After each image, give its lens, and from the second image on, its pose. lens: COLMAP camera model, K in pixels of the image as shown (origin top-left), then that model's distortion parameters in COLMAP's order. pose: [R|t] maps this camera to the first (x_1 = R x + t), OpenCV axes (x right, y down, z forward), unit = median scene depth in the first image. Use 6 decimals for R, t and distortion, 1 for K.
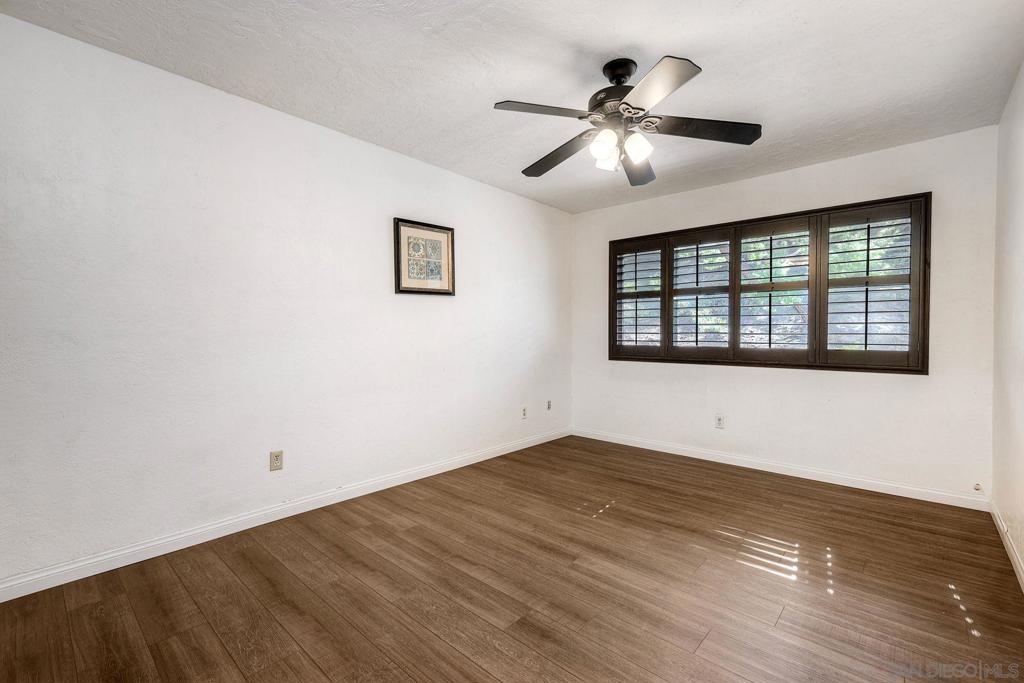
lens RADIAL K [[447.3, 0, 513.3], [0, 447.3, 340.2], [0, 0, 1]] dist [0.002824, 0.000223]
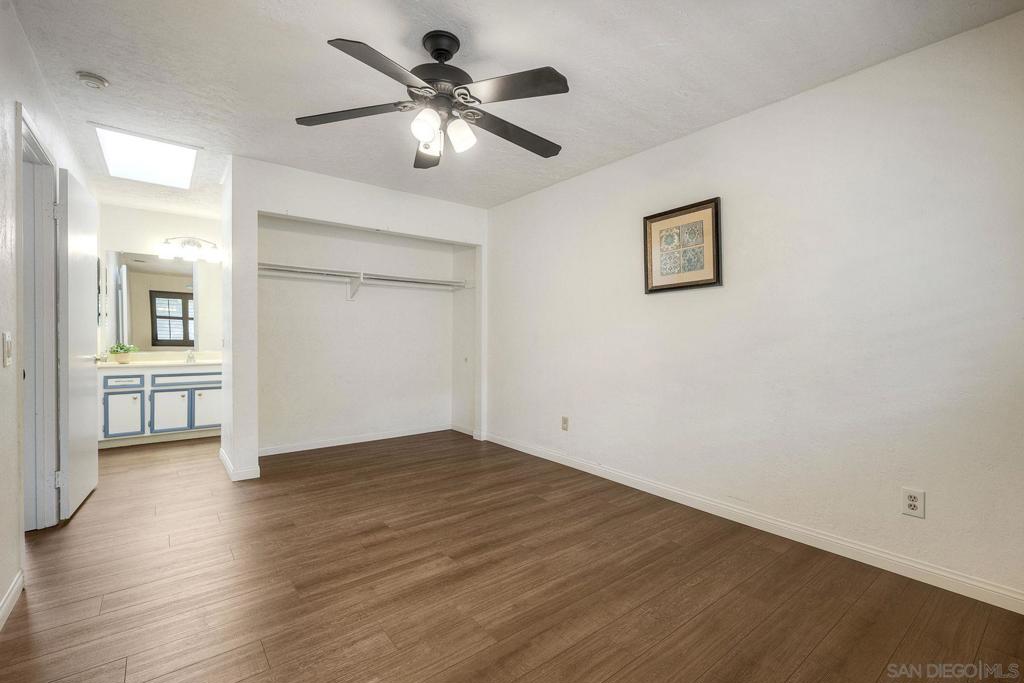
lens RADIAL K [[447.3, 0, 513.3], [0, 447.3, 340.2], [0, 0, 1]] dist [0.002824, 0.000223]
pose [[-0.163987, 0.009859, -0.986413, 0.897442], [-0.019792, 0.999716, 0.013283, -0.013927], [0.986264, 0.021701, -0.163746, 1.048461]]
